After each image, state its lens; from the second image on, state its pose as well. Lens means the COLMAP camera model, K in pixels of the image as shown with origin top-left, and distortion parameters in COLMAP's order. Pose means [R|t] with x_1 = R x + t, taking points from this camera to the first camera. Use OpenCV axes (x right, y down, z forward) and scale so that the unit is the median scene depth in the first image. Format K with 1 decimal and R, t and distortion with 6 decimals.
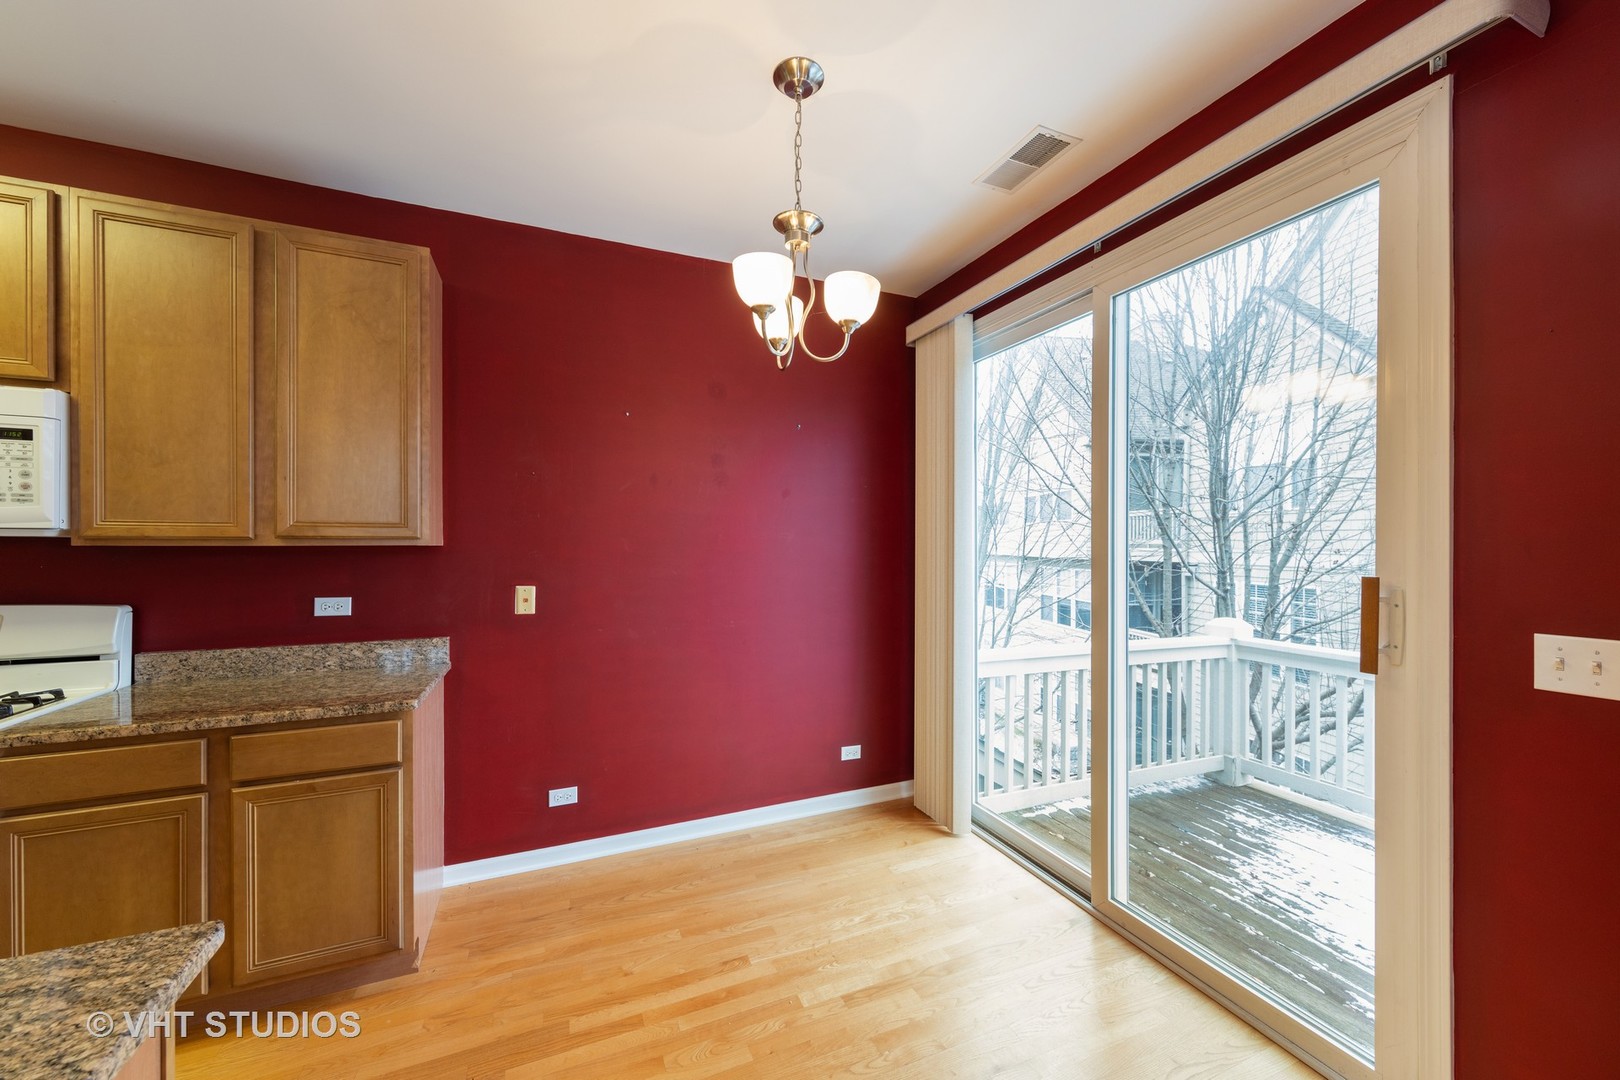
lens RADIAL K [[598.7, 0, 804.5], [0, 598.7, 546.3], [0, 0, 1]] dist [-0.000766, -0.000025]
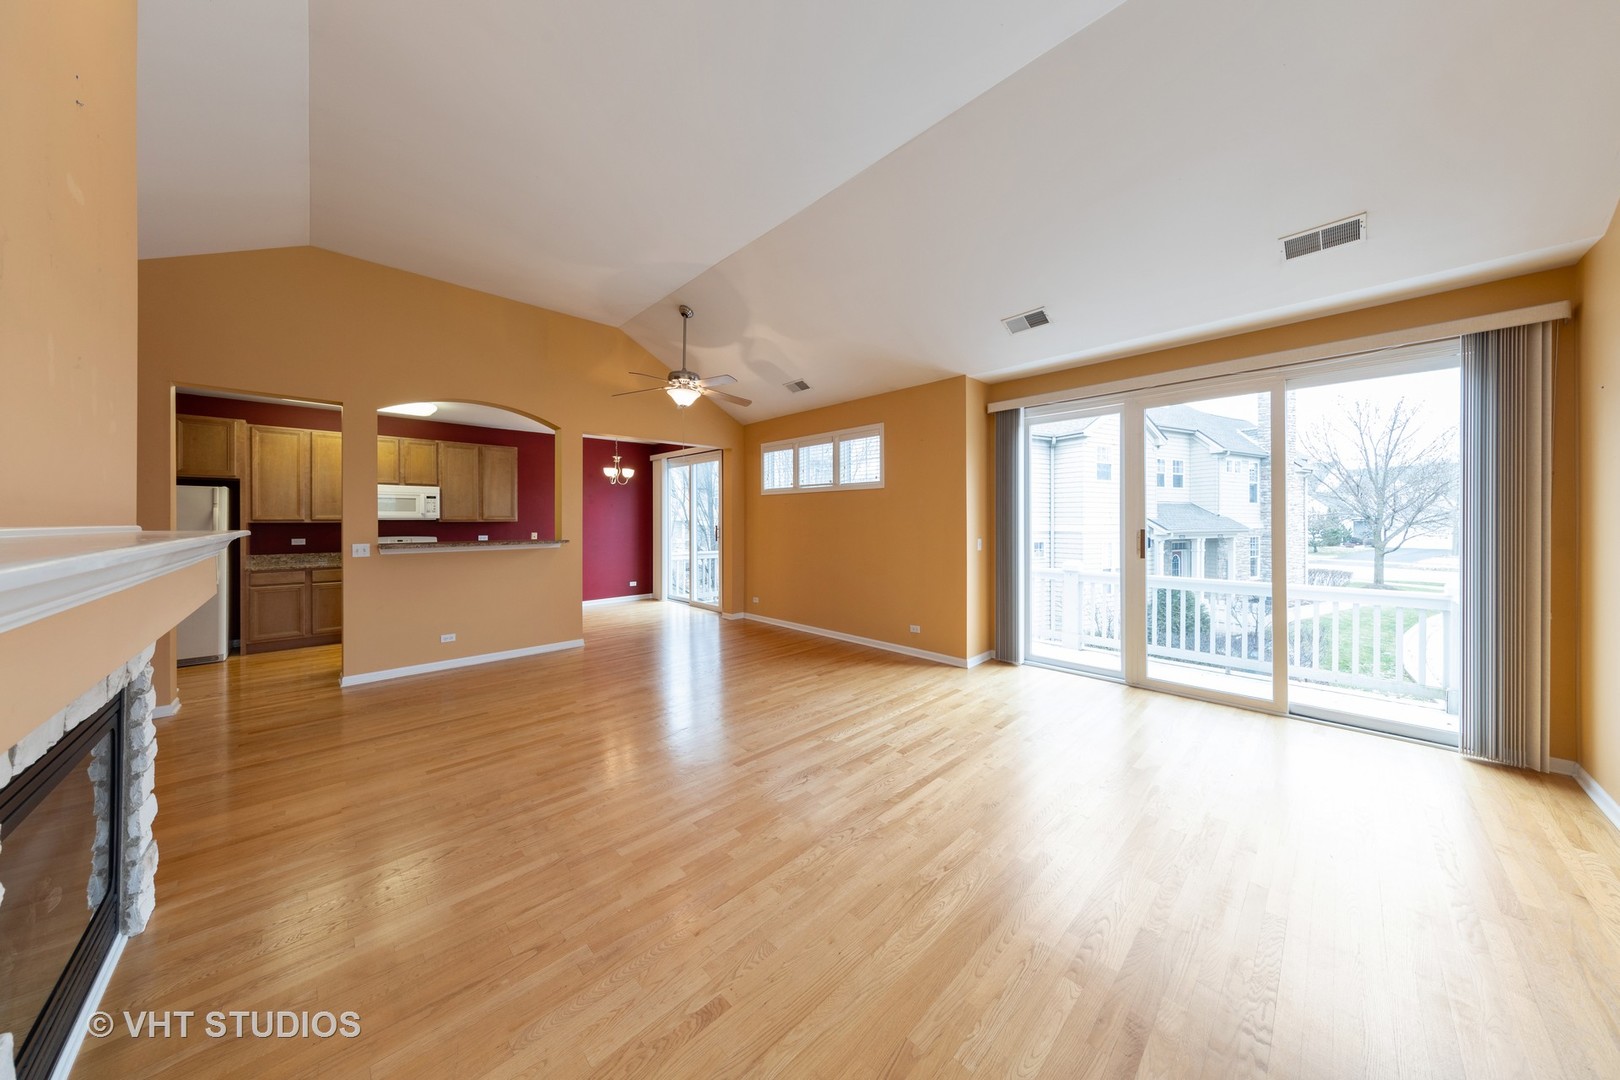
lens RADIAL K [[510.7, 0, 801.0], [0, 510.7, 519.2], [0, 0, 1]] dist [0.000297, -0.000038]
pose [[0.941676, -0.003126, 0.336508, 0.003746], [0.004564, 0.999984, -0.003483, 0.003071], [-0.336491, 0.004815, 0.941674, -3.024037]]
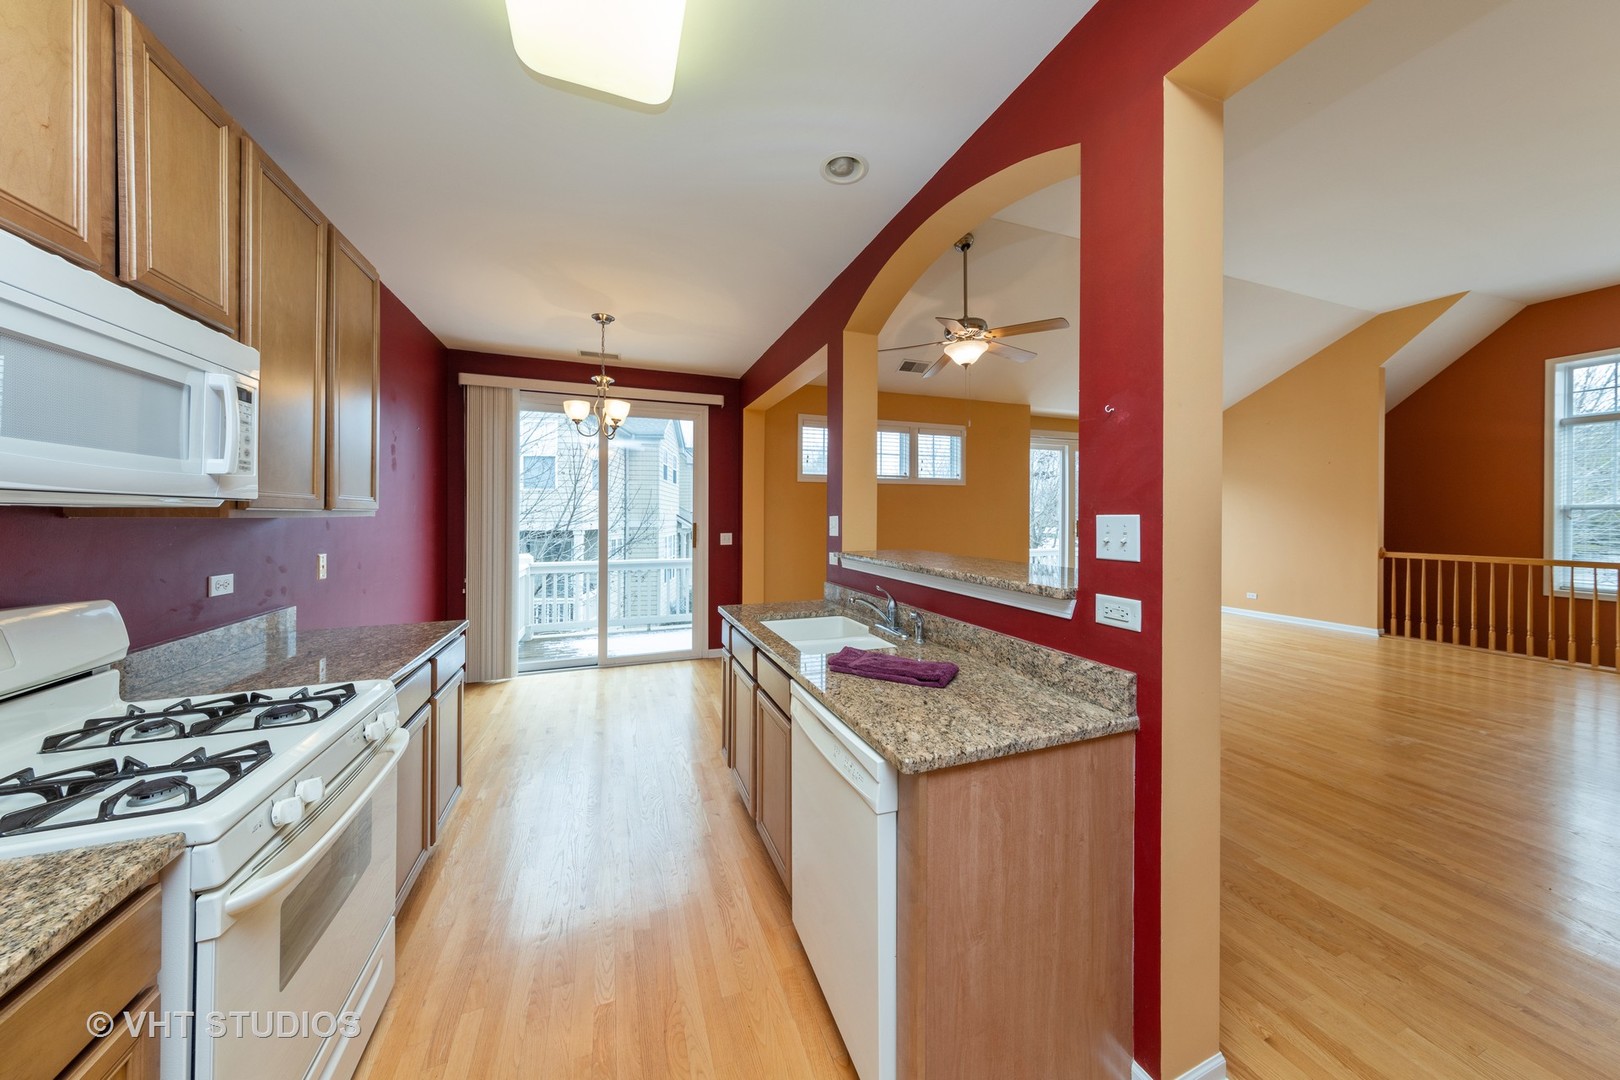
lens RADIAL K [[510.7, 0, 801.0], [0, 510.7, 519.2], [0, 0, 1]] dist [0.000297, -0.000038]
pose [[0.054167, -0.011115, 0.998470, -1.693732], [0.002580, 0.999936, 0.010991, -0.004768], [-0.998529, 0.001981, 0.054193, 0.090517]]
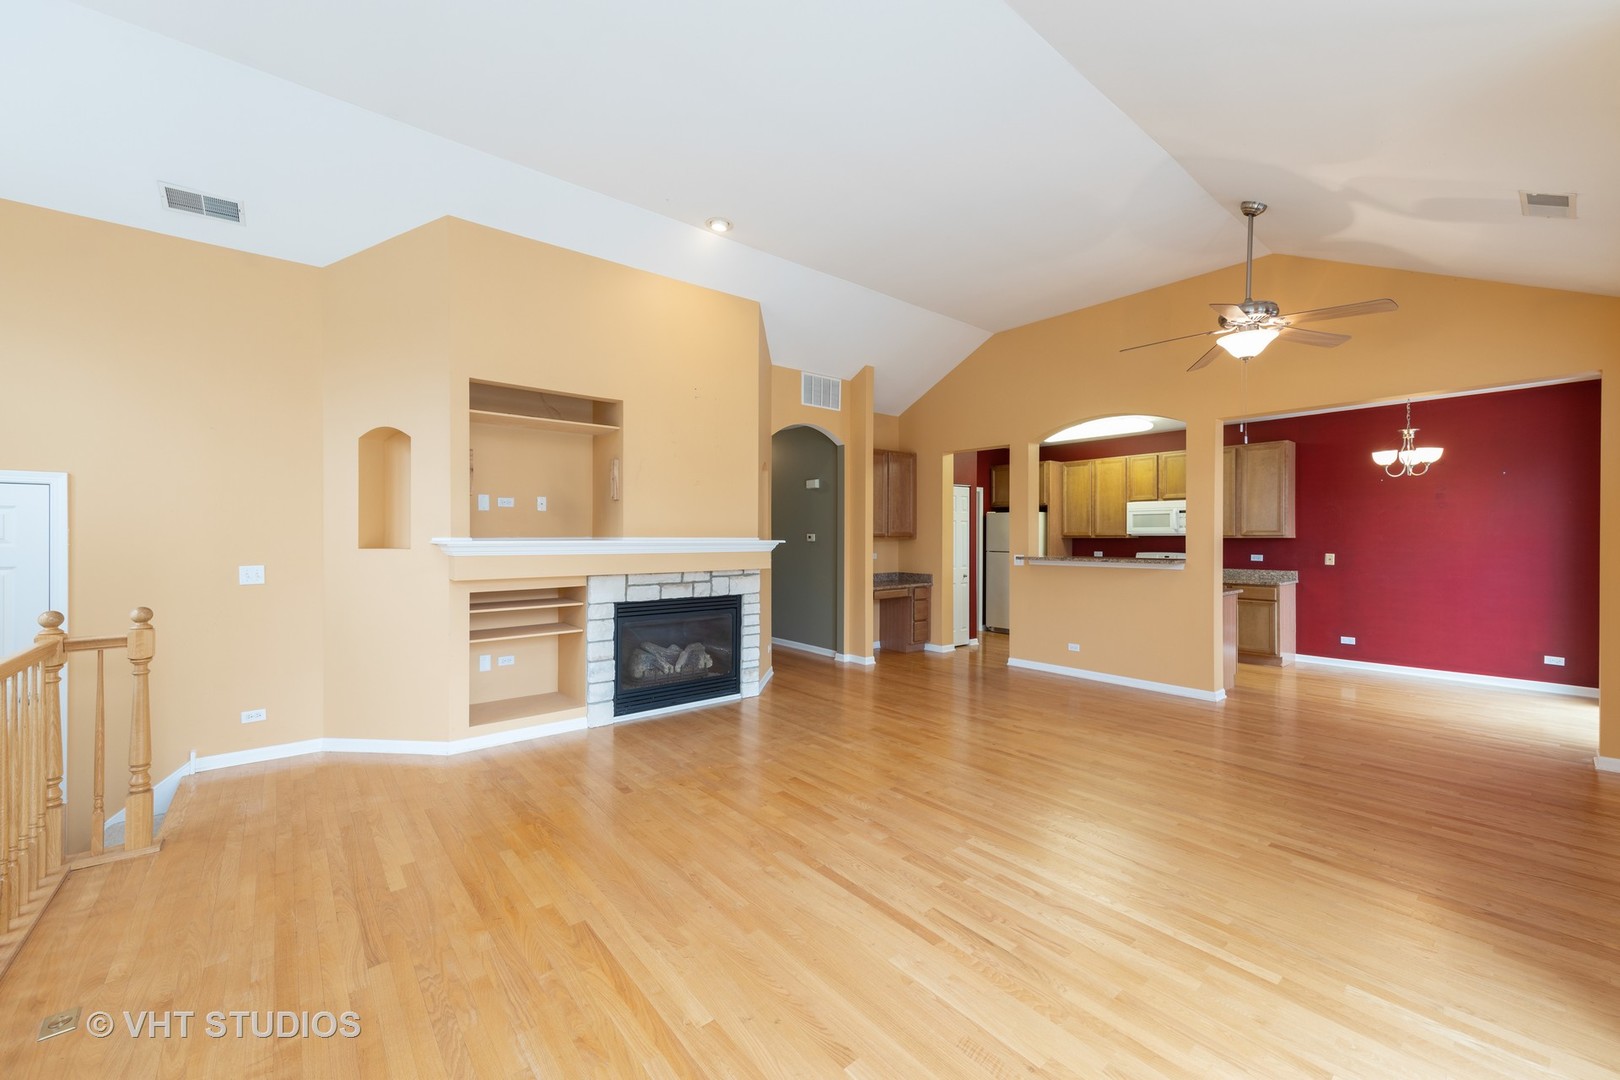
lens RADIAL K [[617.1, 0, 812.8], [0, 617.1, 534.9], [0, 0, 1]] dist [0.002121, 0.000069]
pose [[0.279362, -0.004365, -0.960176, 1.809134], [-0.002545, 0.999983, -0.005286, 0.005768], [0.960182, 0.003921, 0.279346, -2.315972]]
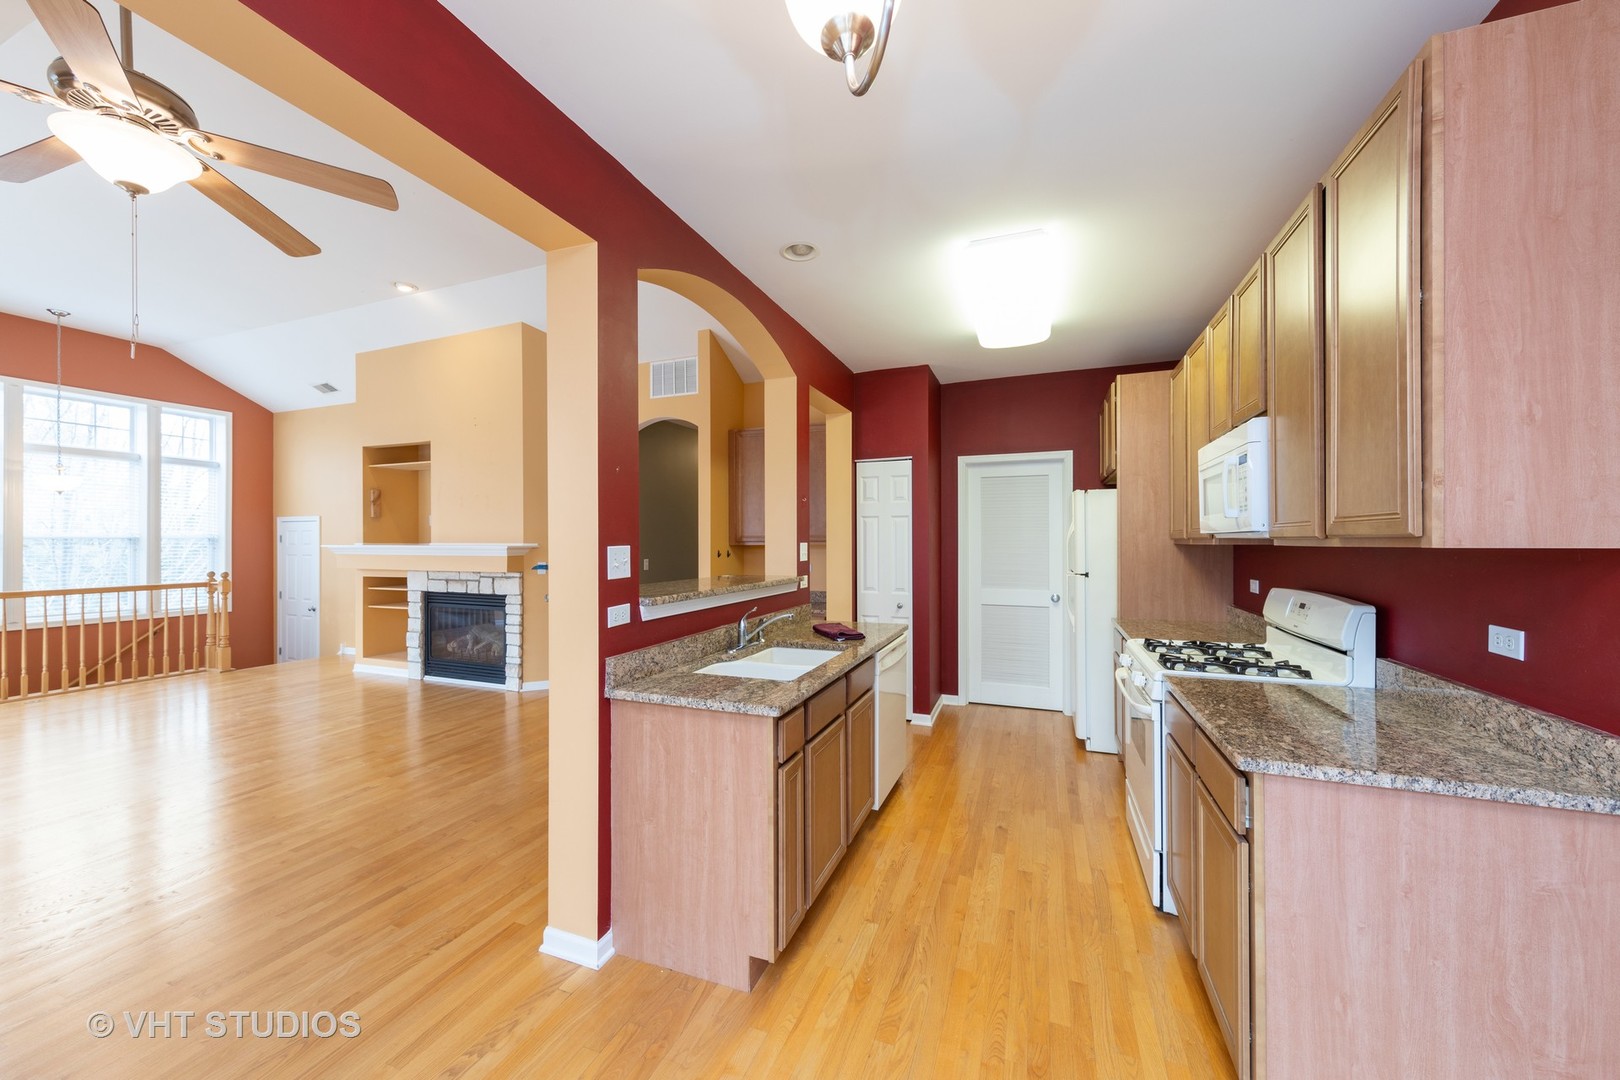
lens RADIAL K [[589.1, 0, 810.0], [0, 589.1, 540.0], [0, 0, 1]] dist [0.000306, 0.000013]
pose [[-0.699773, -0.002398, -0.714361, 0.207321], [-0.001116, 0.999997, -0.002264, -0.006729], [0.714365, -0.000787, -0.699773, 1.012167]]
